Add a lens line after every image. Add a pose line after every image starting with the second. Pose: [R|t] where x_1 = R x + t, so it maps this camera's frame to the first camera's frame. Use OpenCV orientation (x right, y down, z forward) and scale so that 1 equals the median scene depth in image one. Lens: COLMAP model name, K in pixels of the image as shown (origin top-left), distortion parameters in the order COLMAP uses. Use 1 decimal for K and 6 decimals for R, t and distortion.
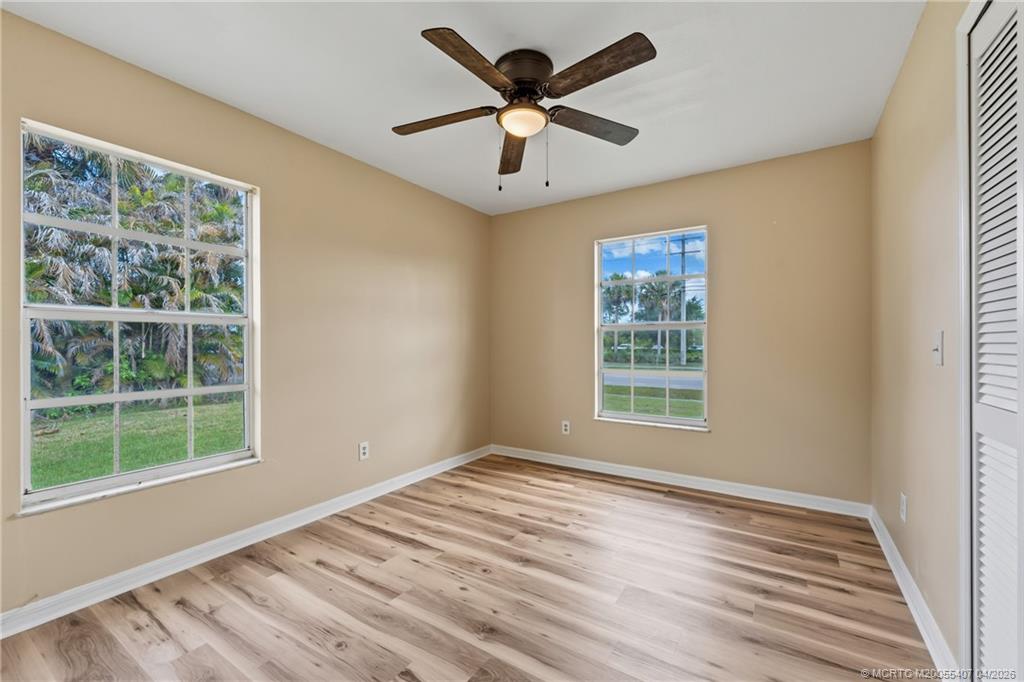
lens RADIAL K [[414.5, 0, 507.8], [0, 414.5, 345.7], [0, 0, 1]] dist [0.002838, -0.000690]
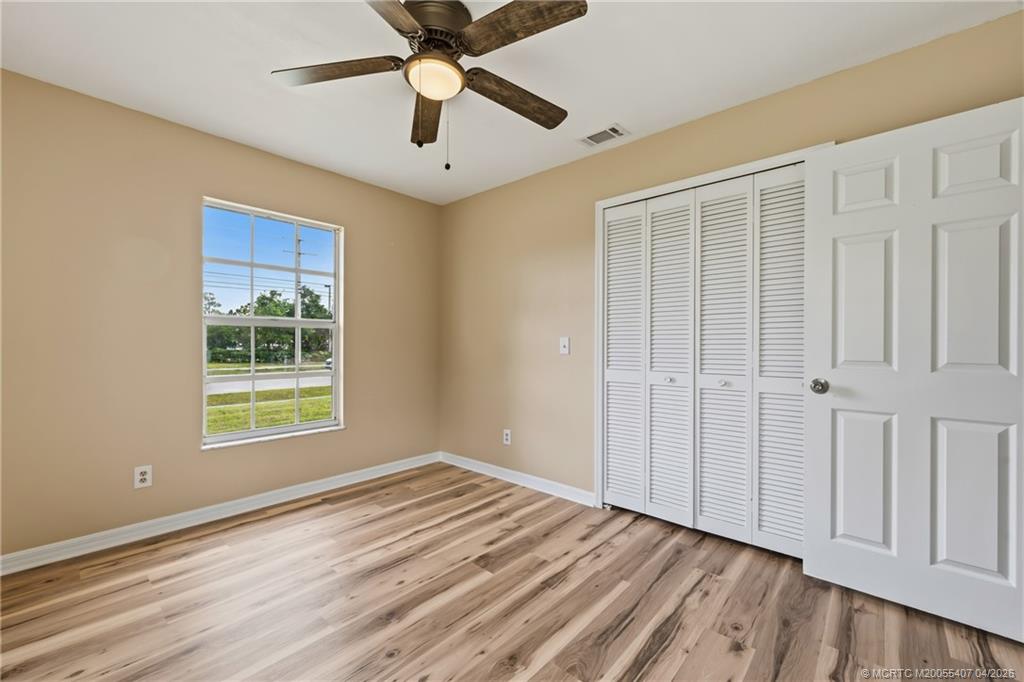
lens RADIAL K [[414.5, 0, 513.4], [0, 414.5, 343.1], [0, 0, 1]] dist [0.002838, -0.000690]
pose [[0.160174, 0.003003, 0.987084, -0.532900], [0.001322, 0.999994, -0.003257, 0.000927], [-0.987088, 0.001826, 0.160169, 0.485827]]
